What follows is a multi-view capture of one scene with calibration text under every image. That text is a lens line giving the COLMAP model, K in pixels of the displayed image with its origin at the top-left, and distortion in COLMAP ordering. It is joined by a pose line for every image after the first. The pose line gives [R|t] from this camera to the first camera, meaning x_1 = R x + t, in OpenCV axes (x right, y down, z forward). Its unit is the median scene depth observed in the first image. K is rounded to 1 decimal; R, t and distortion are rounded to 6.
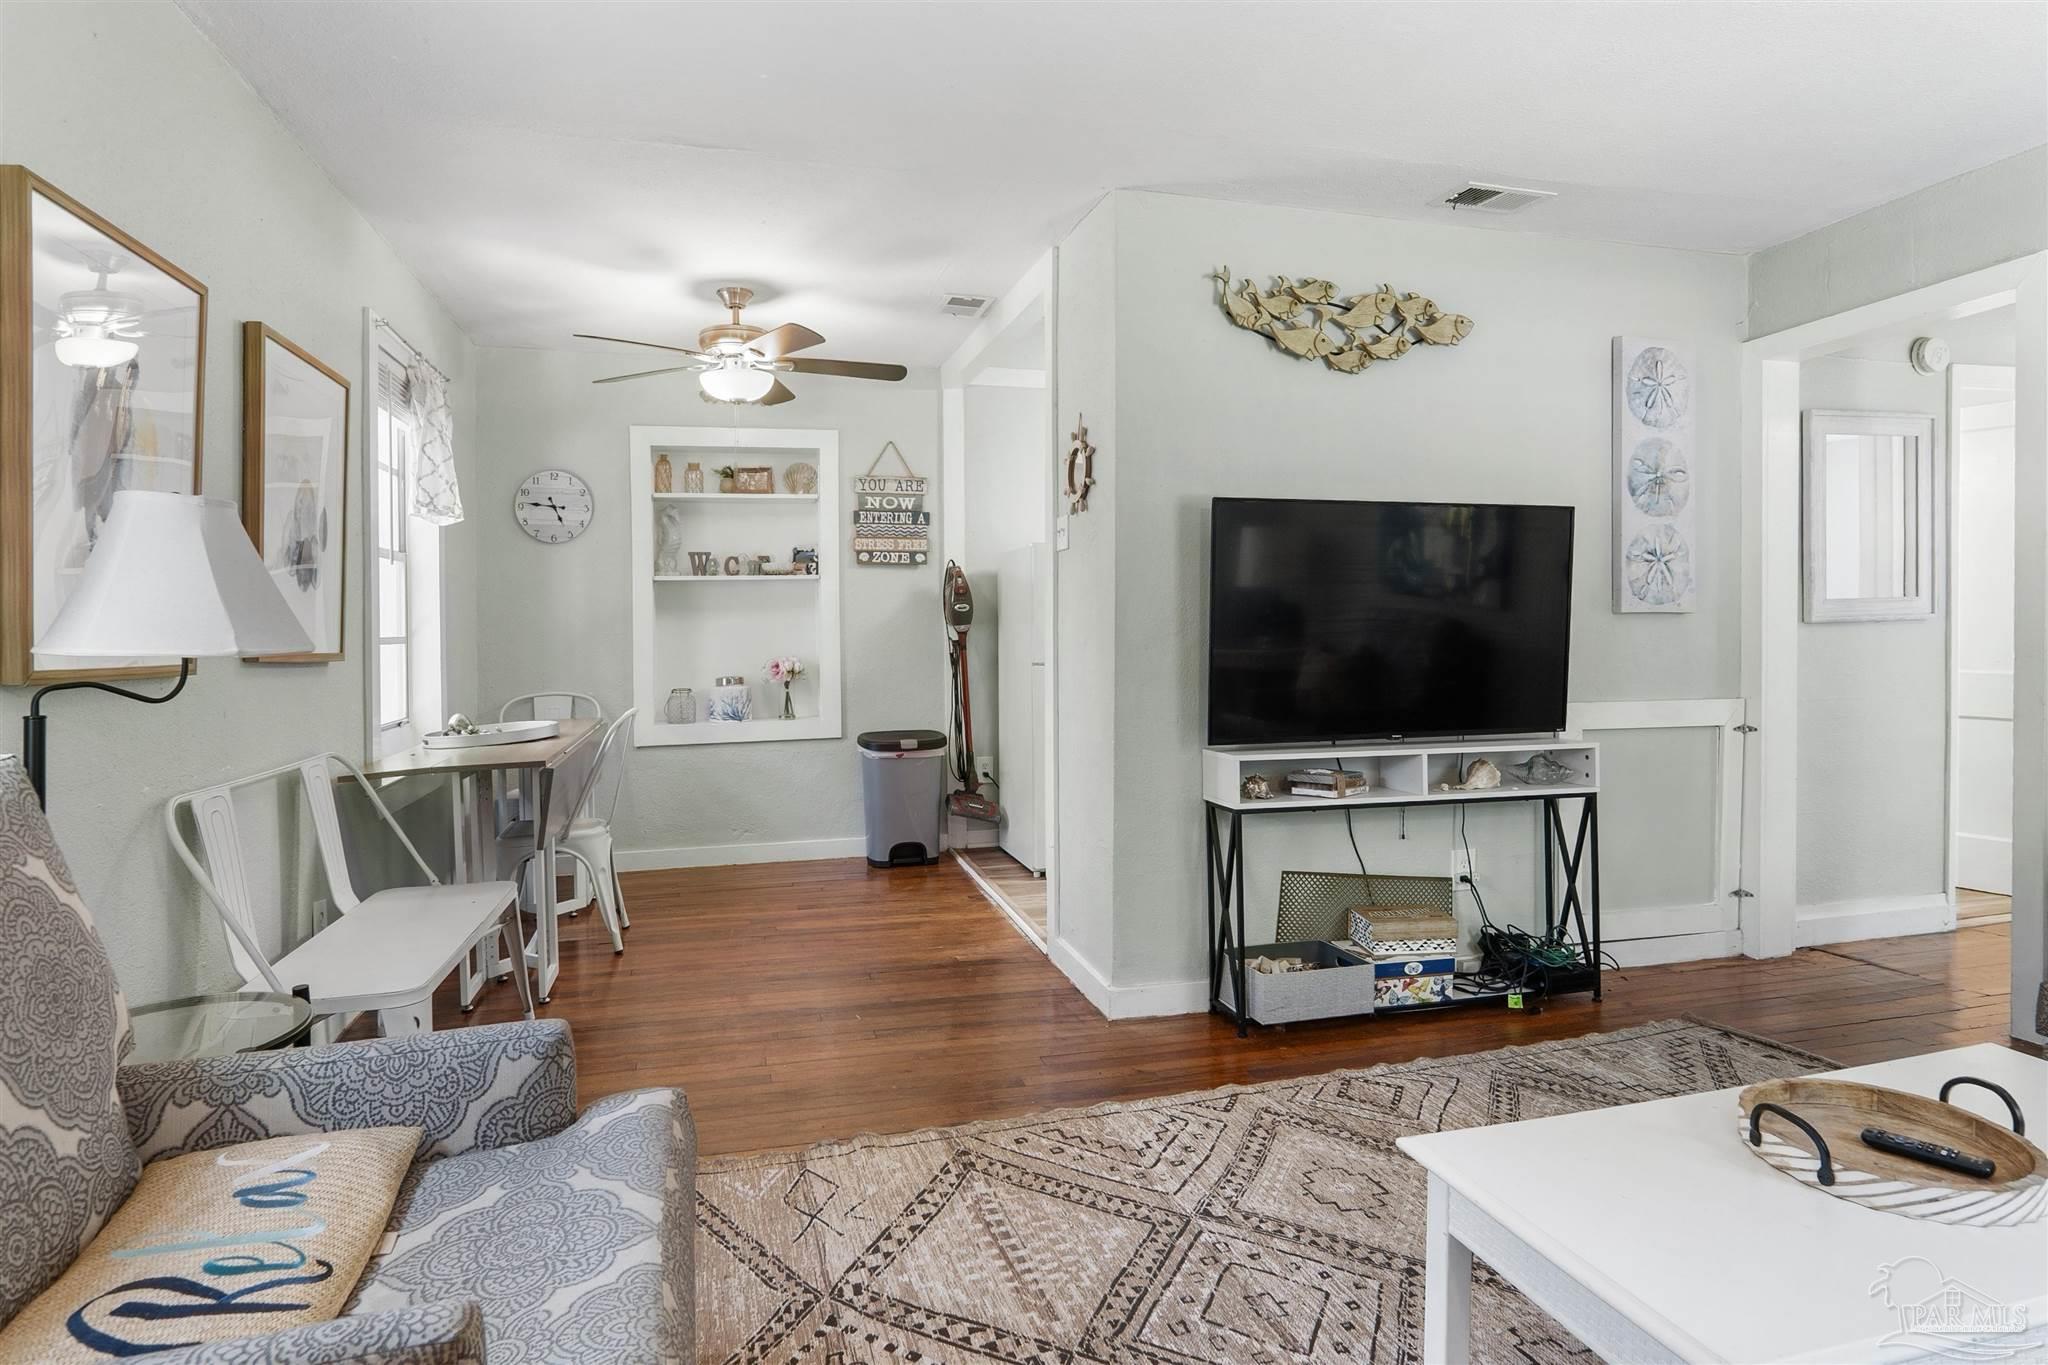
lens RADIAL K [[1102.7, 0, 1018.8], [0, 1102.7, 621.4], [0, 0, 1]] dist [-0.019632, 0.003767]
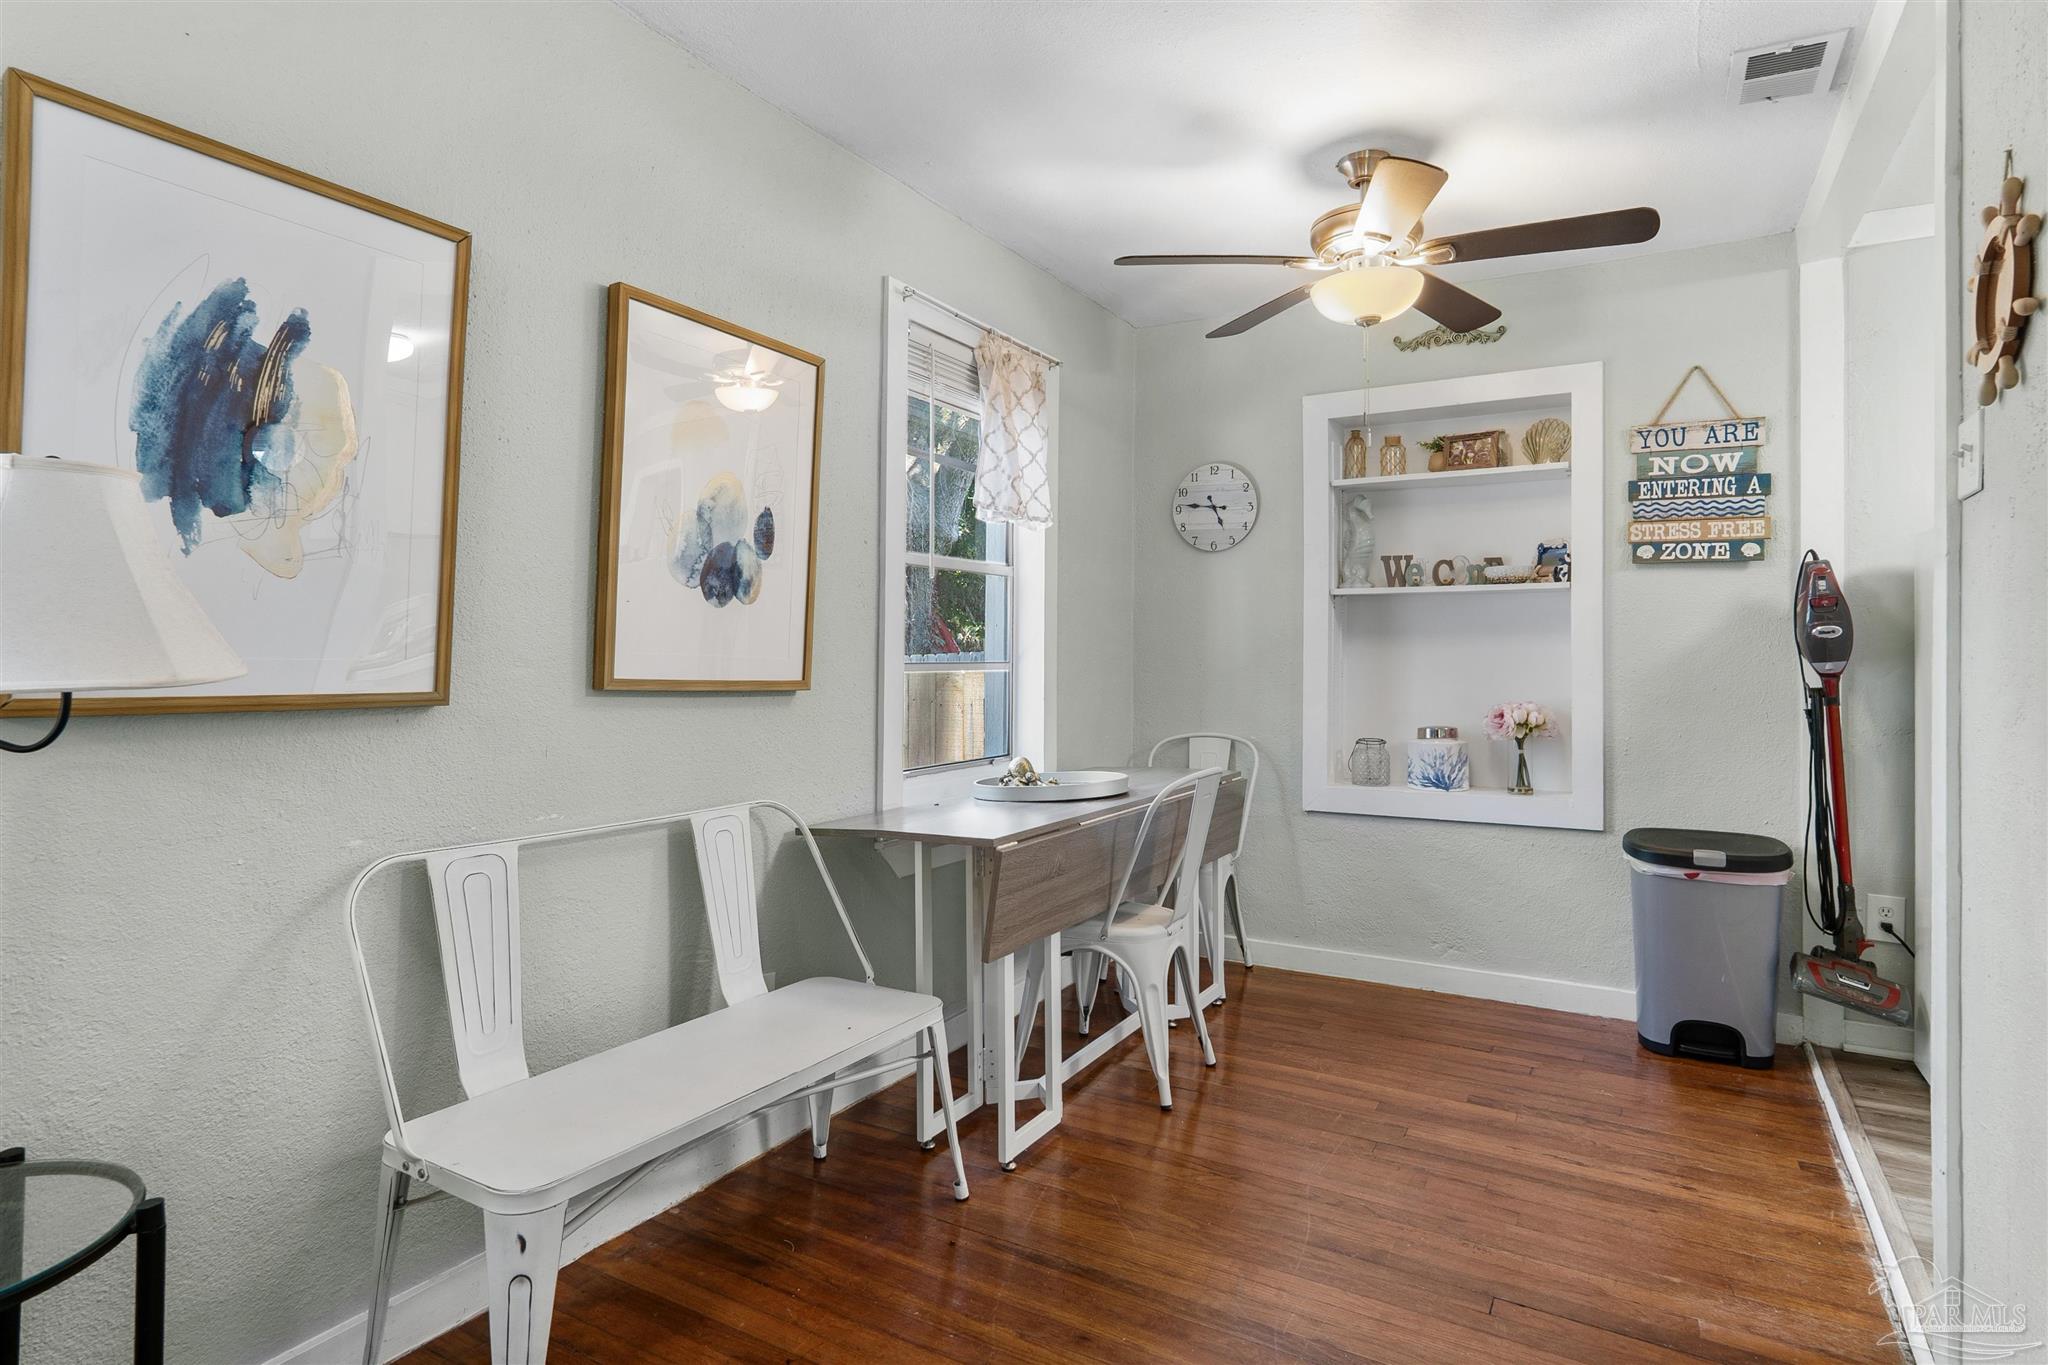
lens RADIAL K [[1102.7, 0, 1010.6], [0, 1102.7, 631.6], [0, 0, 1]] dist [-0.019632, 0.003767]
pose [[0.704577, 0.003729, -0.709617, 0.051698], [-0.013421, 0.999877, -0.008071, -0.002307], [0.709500, 0.015211, 0.704541, 0.295112]]
